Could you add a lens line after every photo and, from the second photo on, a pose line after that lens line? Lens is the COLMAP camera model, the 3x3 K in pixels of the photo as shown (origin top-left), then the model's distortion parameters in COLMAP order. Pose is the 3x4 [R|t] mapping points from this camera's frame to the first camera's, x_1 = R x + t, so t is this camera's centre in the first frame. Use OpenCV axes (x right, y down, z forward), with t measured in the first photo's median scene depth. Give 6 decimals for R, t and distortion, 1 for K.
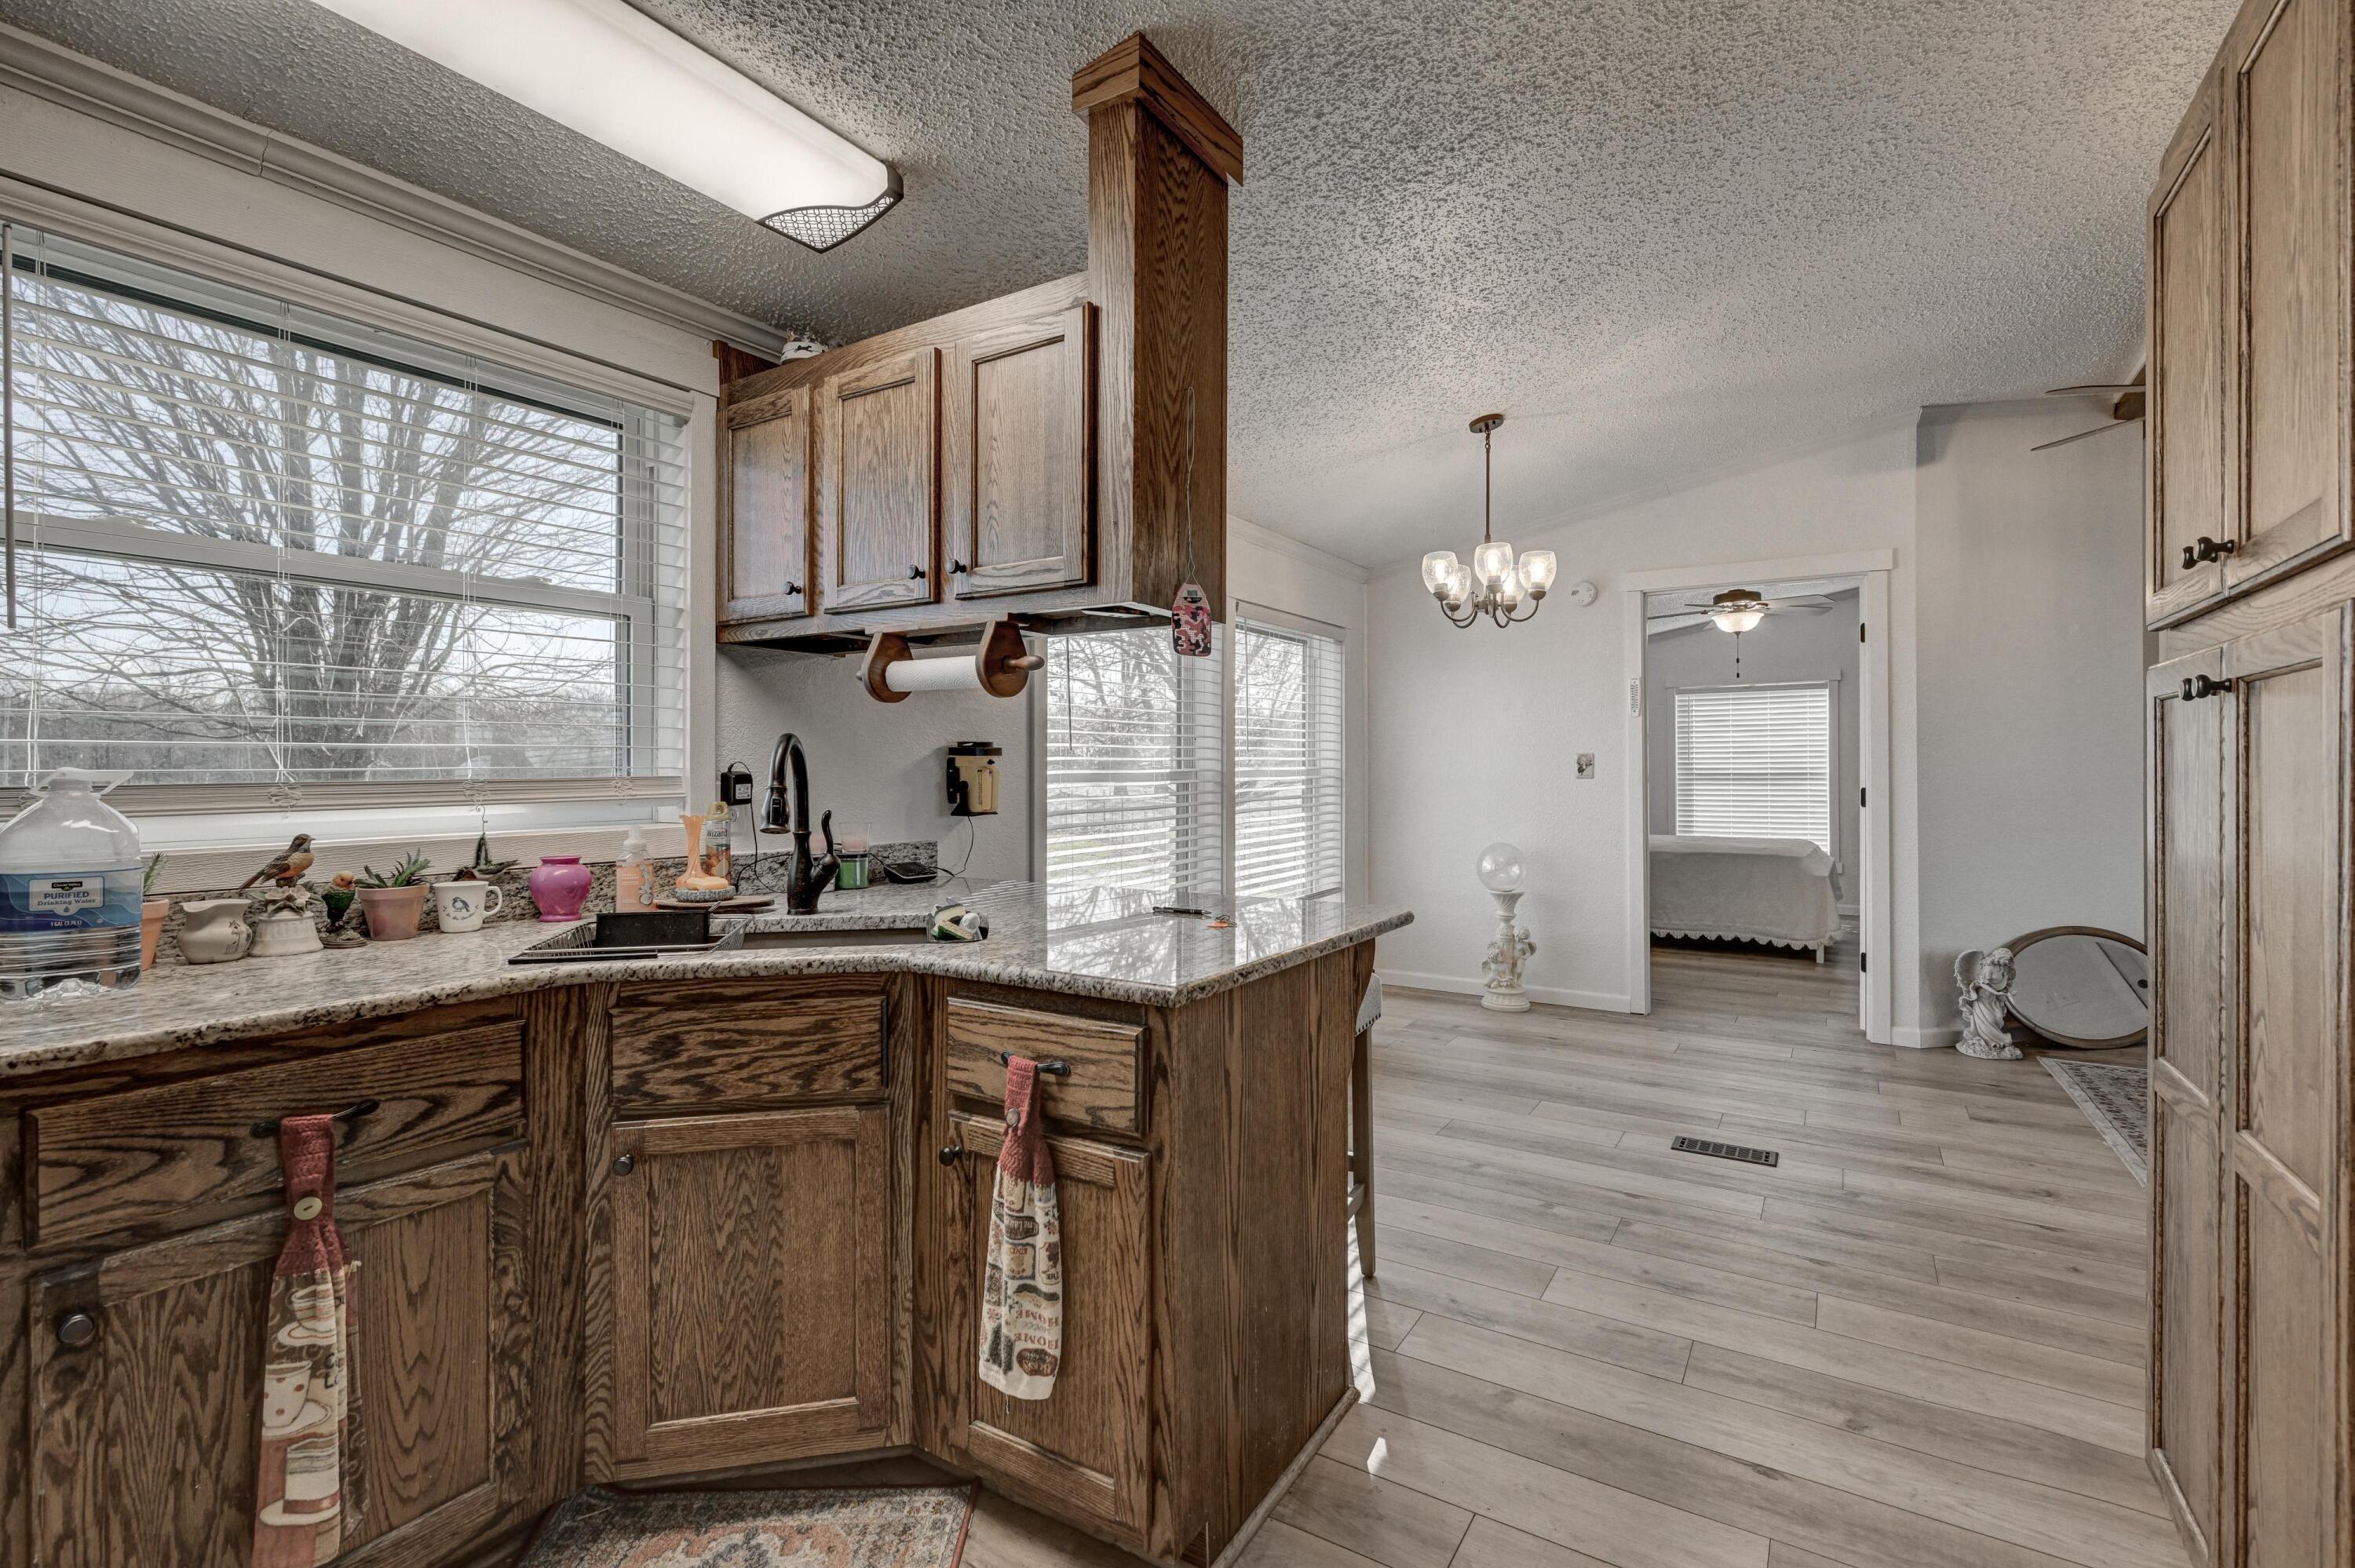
lens RADIAL K [[1068.1, 0, 1178.7], [0, 1068.1, 768.1], [0, 0, 1]] dist [-0.000746, 0.000169]
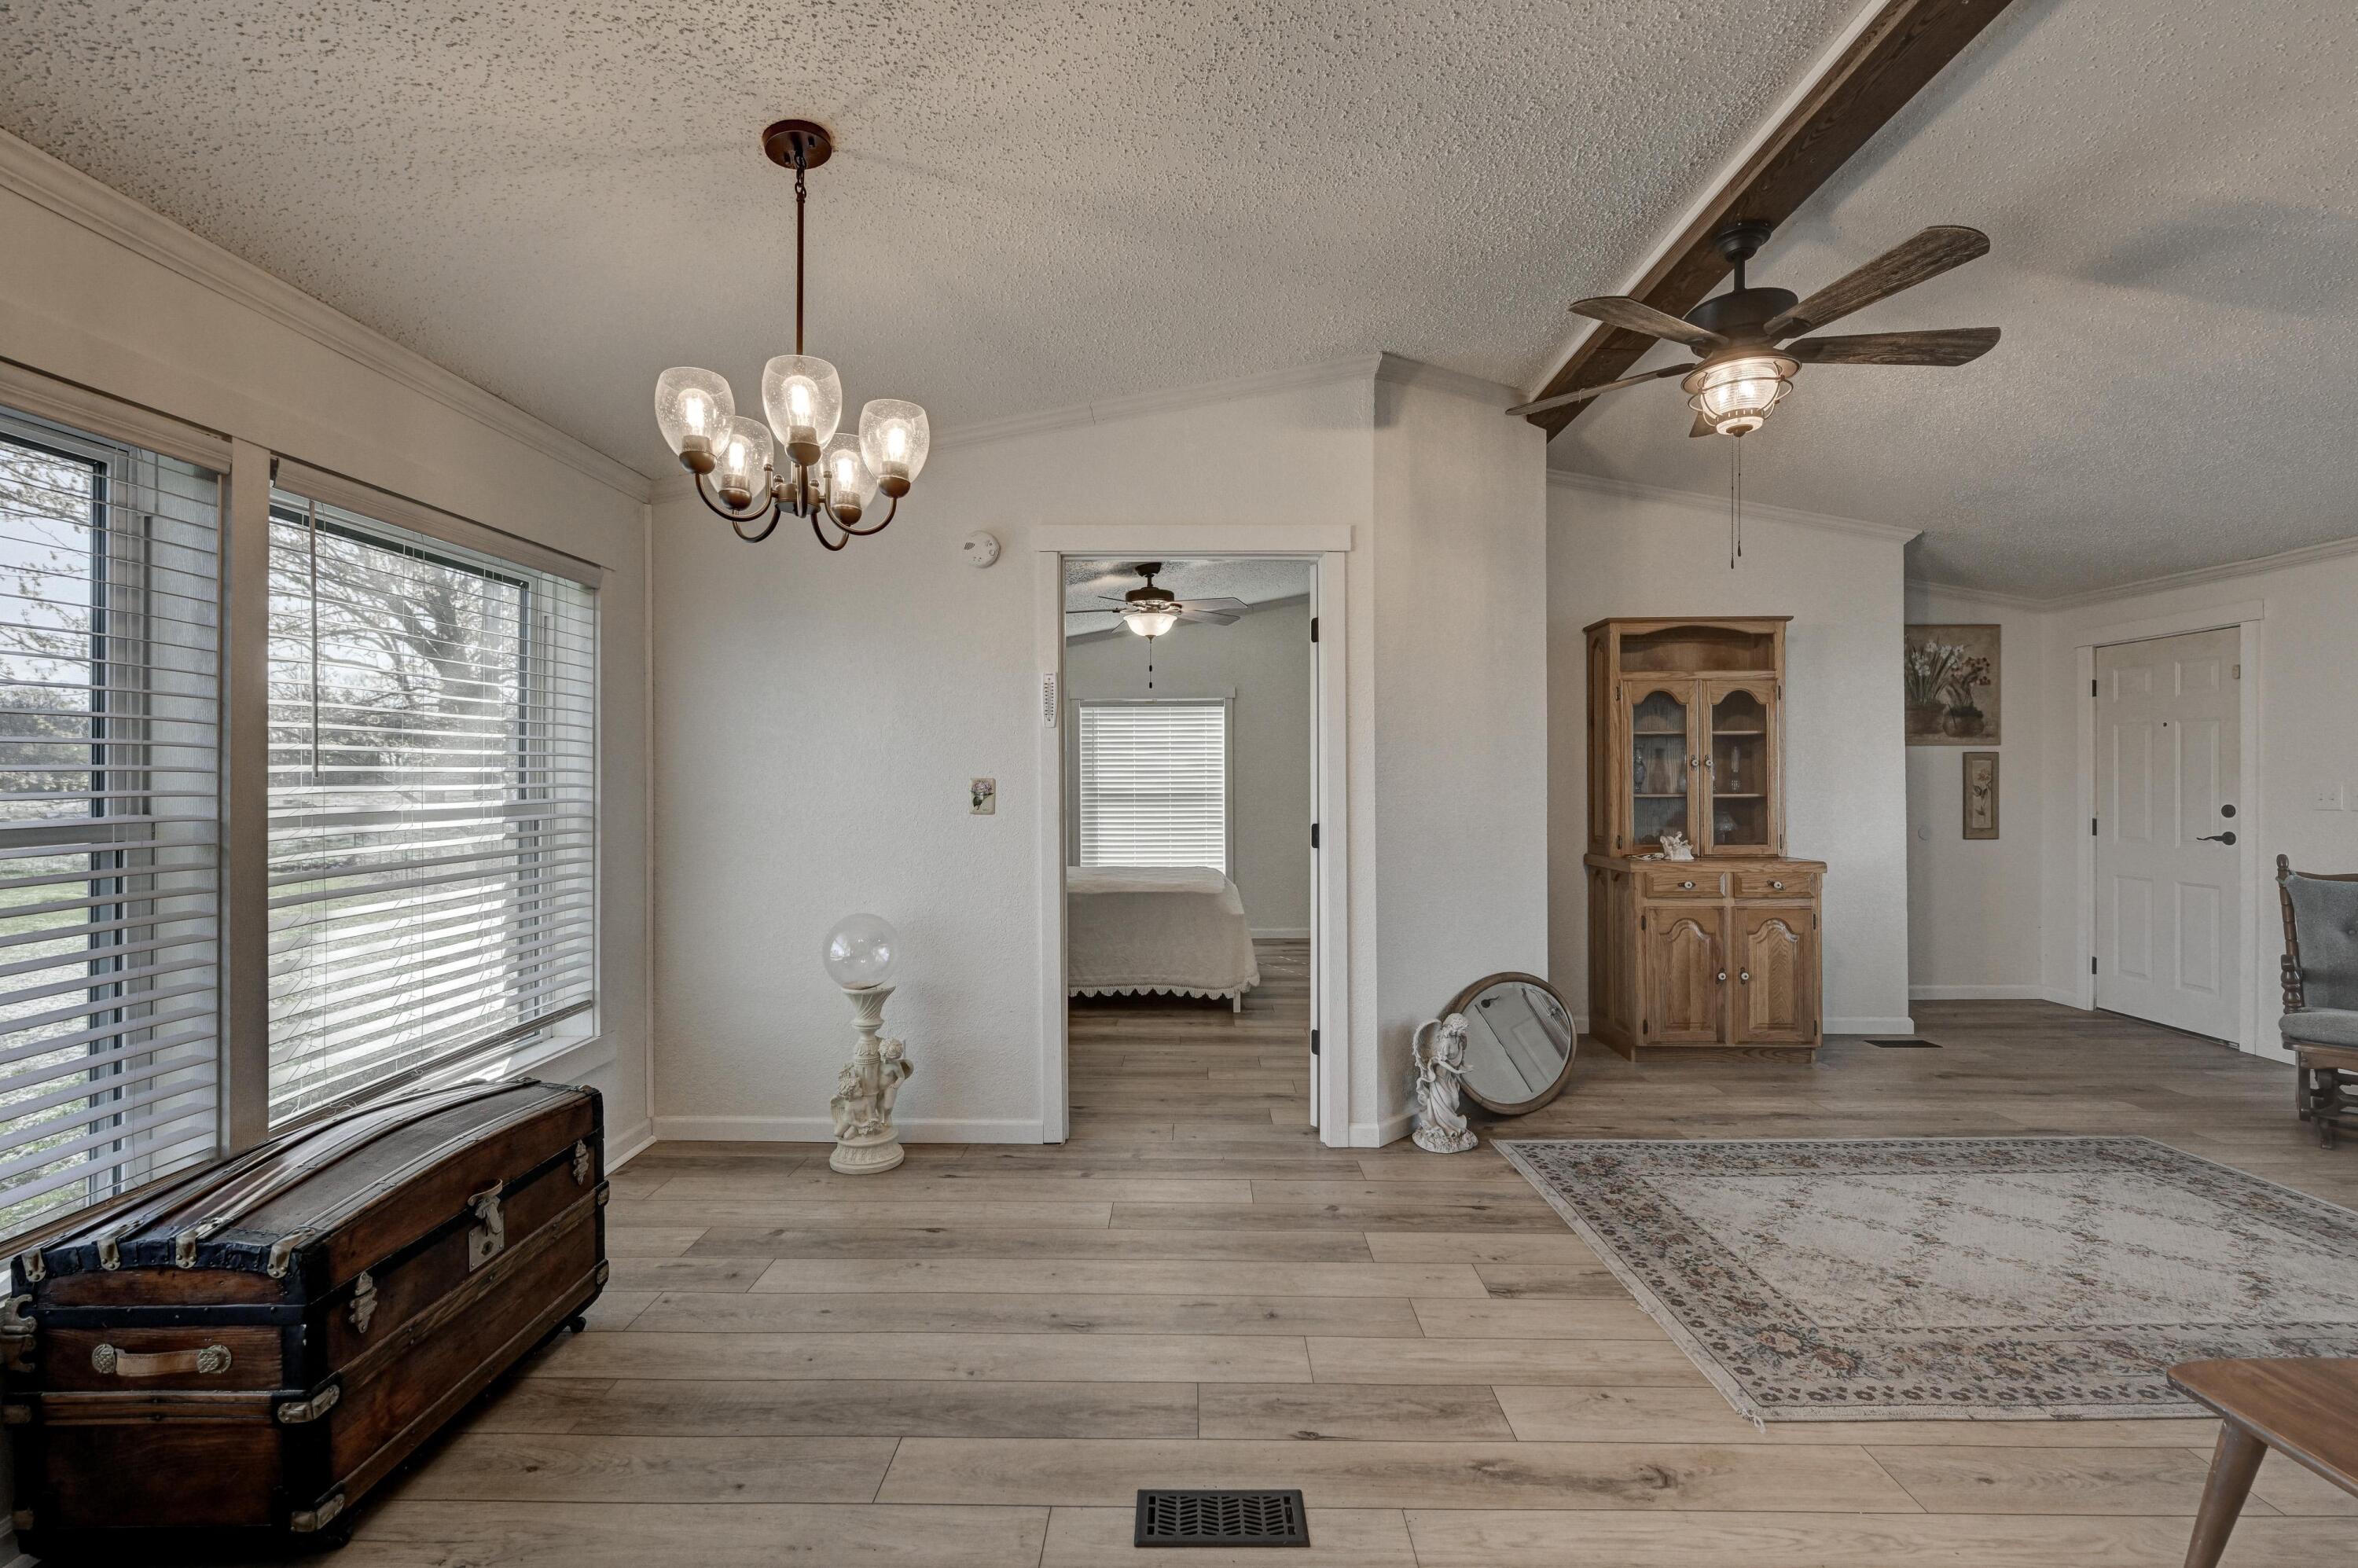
lens RADIAL K [[1028.2, 0, 1189.6], [0, 1028.2, 775.3], [0, 0, 1]] dist [0.000497, -0.000028]
pose [[0.847922, 0.002478, 0.530115, 0.149117], [-0.000409, 0.999992, -0.004019, -0.014022], [-0.530120, 0.003191, 0.847916, 0.385478]]
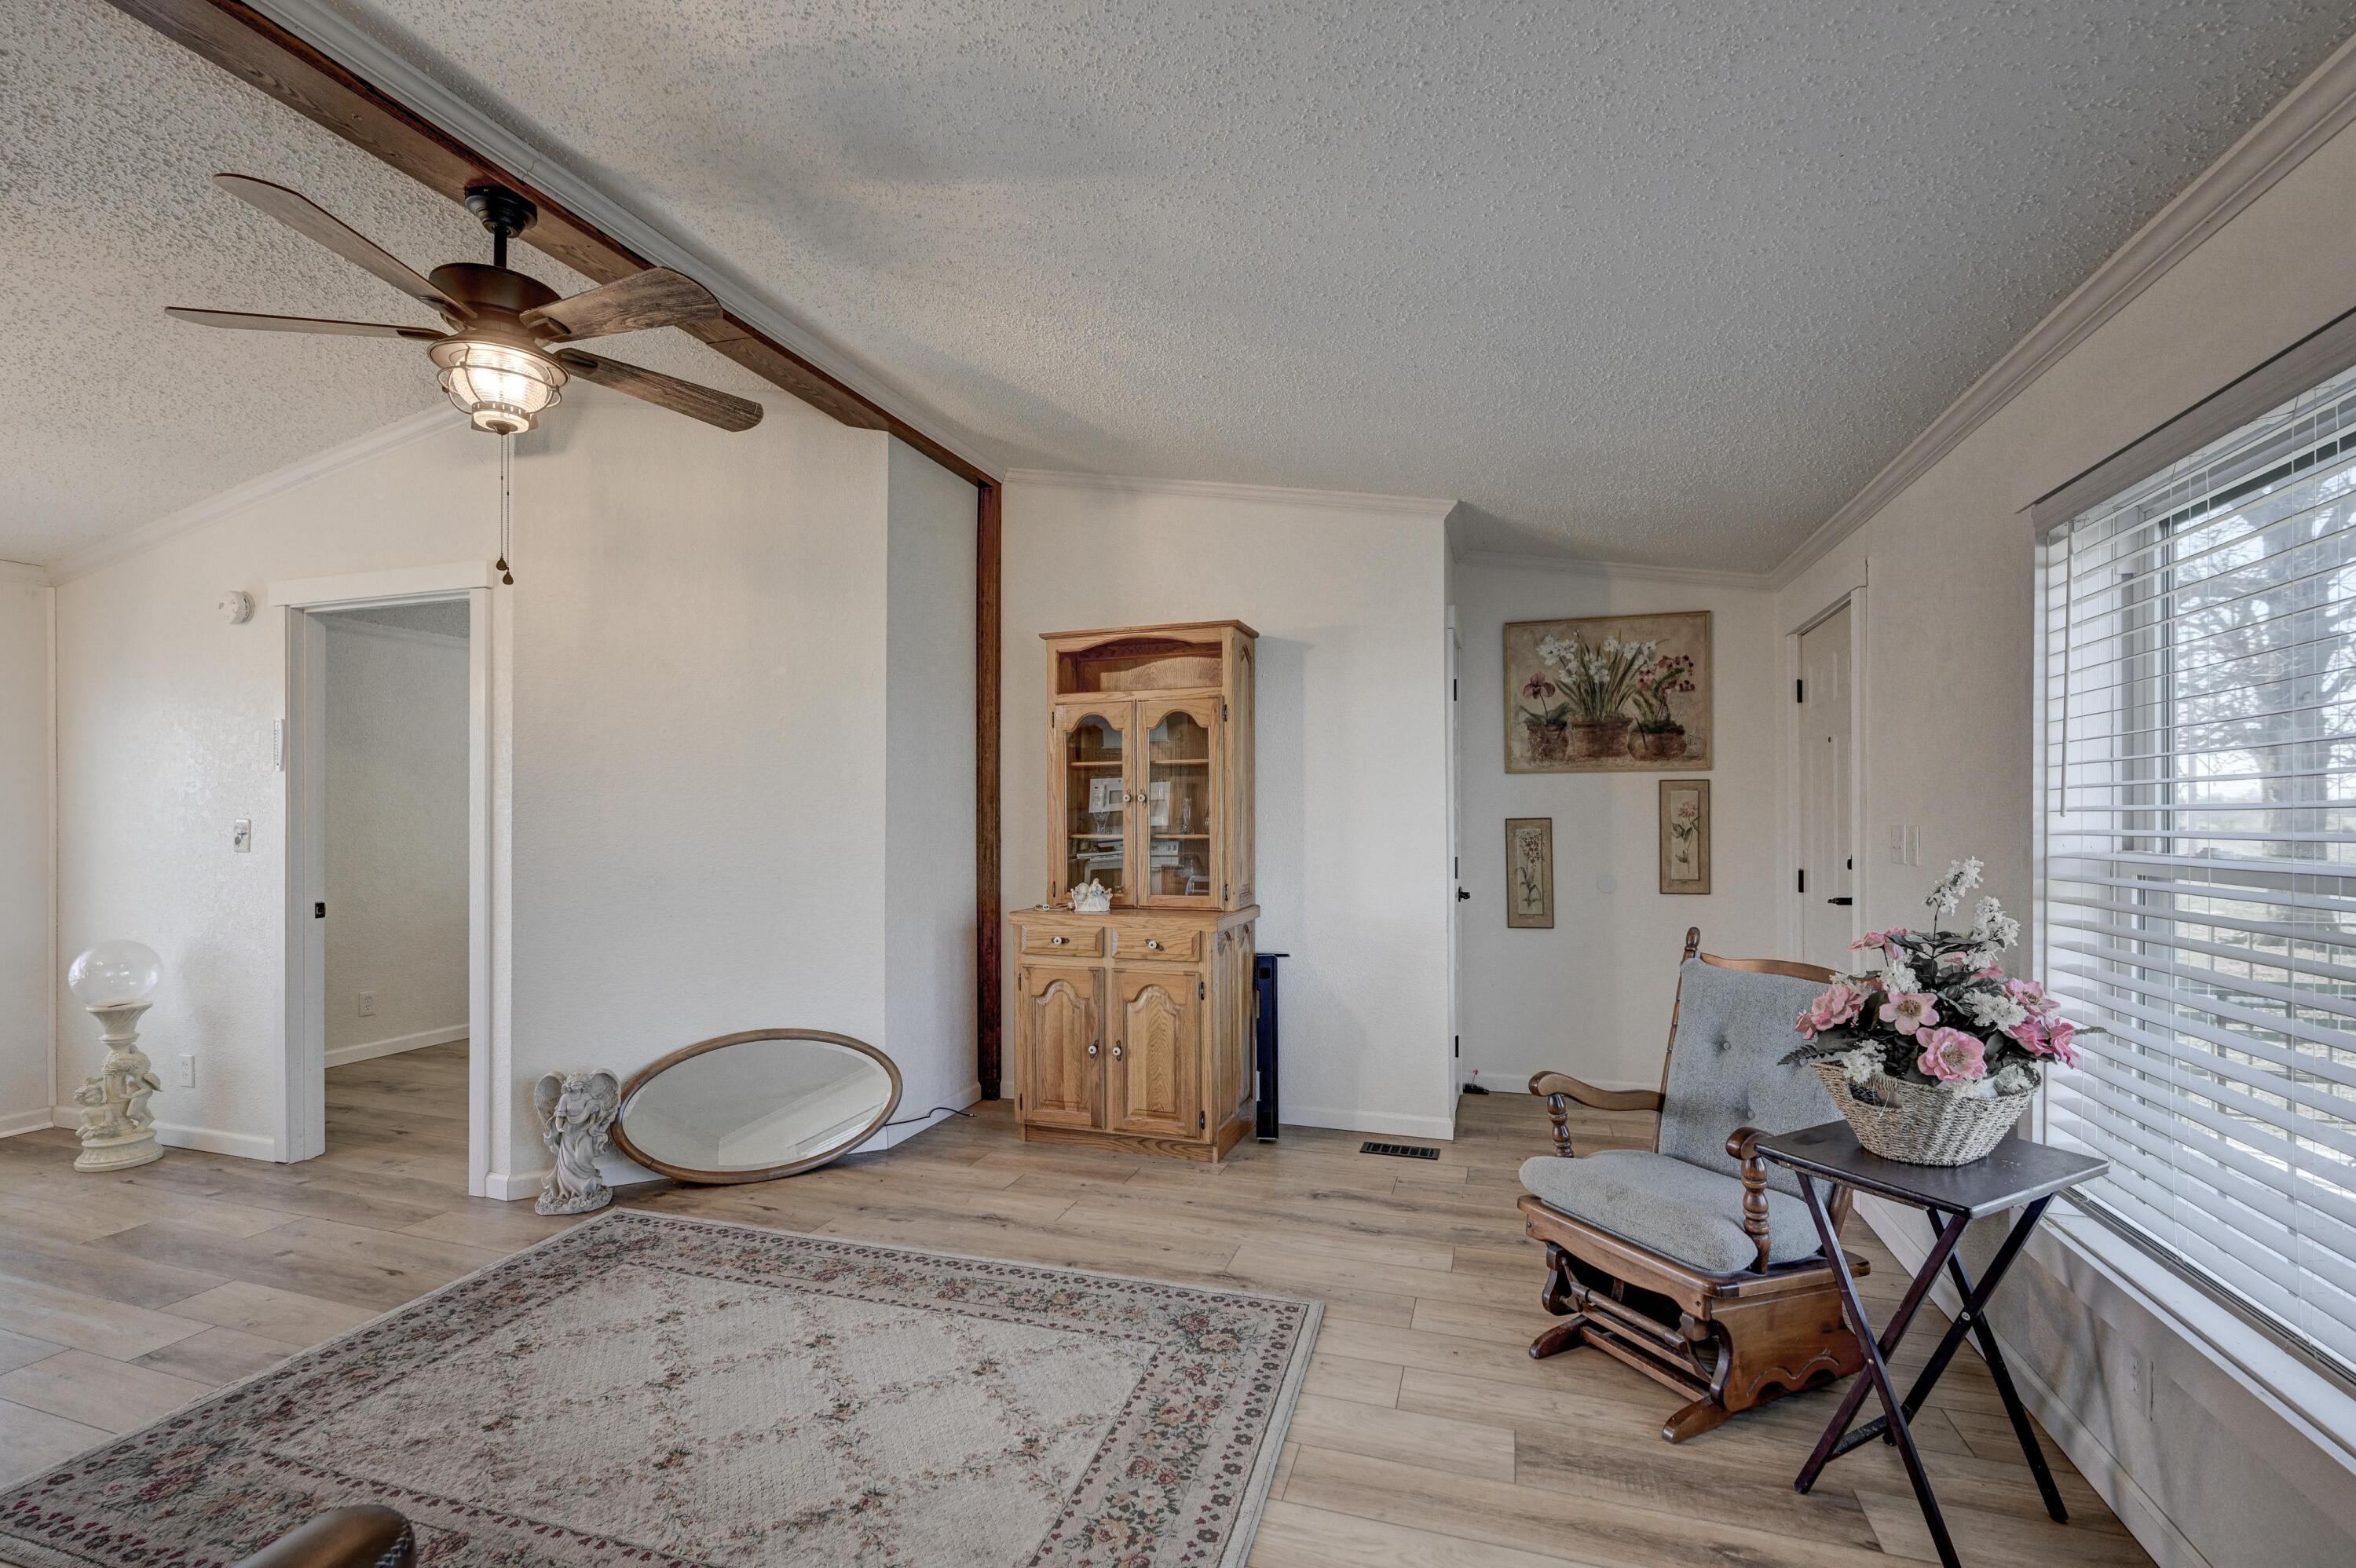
lens RADIAL K [[1034.9, 0, 1177.9], [0, 1034.9, 802.1], [0, 0, 1]] dist [-0.000283, -0.000149]
pose [[0.968702, 0.000585, 0.248227, 0.904274], [0.001369, 0.999969, -0.007697, -0.019942], [-0.248224, 0.007796, 0.968671, 0.135633]]
